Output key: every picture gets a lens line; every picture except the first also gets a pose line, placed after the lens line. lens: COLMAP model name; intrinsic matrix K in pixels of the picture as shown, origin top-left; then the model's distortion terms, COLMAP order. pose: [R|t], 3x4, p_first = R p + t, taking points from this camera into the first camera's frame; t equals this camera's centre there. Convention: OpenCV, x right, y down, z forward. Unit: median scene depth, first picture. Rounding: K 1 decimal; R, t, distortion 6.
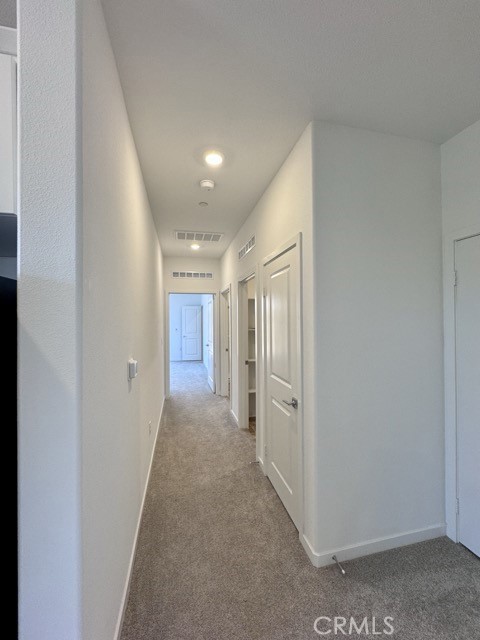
lens RADIAL K [[255.9, 0, 250.0], [0, 255.9, 328.8], [0, 0, 1]] dist [0.000478, -0.000242]
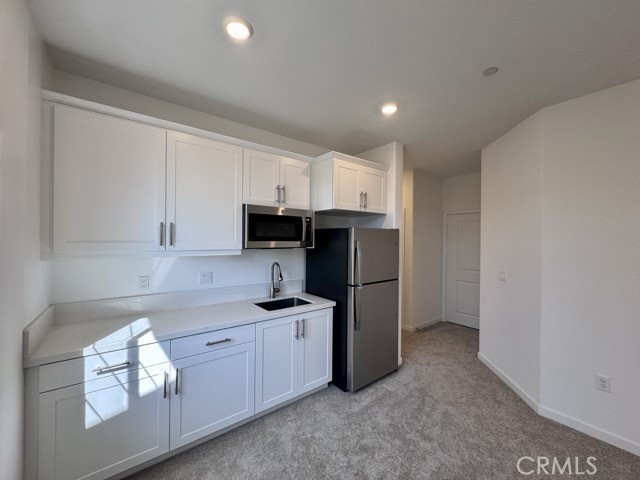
lens RADIAL K [[255.9, 0, 318.1], [0, 255.9, 240.1], [0, 0, 1]] dist [0.000478, -0.000242]
pose [[0.913012, 0.027056, 0.407036, -1.615807], [-0.029715, 0.999558, 0.000213, -0.035636], [-0.406850, -0.012290, 0.913412, -0.979866]]
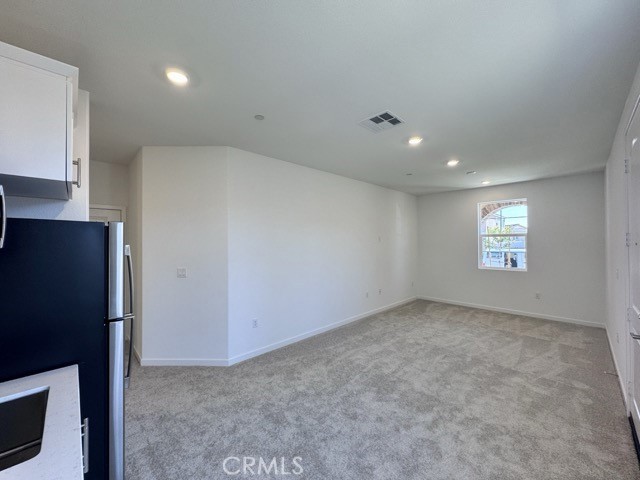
lens RADIAL K [[255.9, 0, 318.8], [0, 255.9, 238.7], [0, 0, 1]] dist [0.000478, -0.000242]
pose [[-0.502006, 0.027252, 0.864435, -1.942726], [0.004953, 0.999578, -0.028636, -0.025921], [-0.864850, -0.010094, -0.501929, 0.118692]]
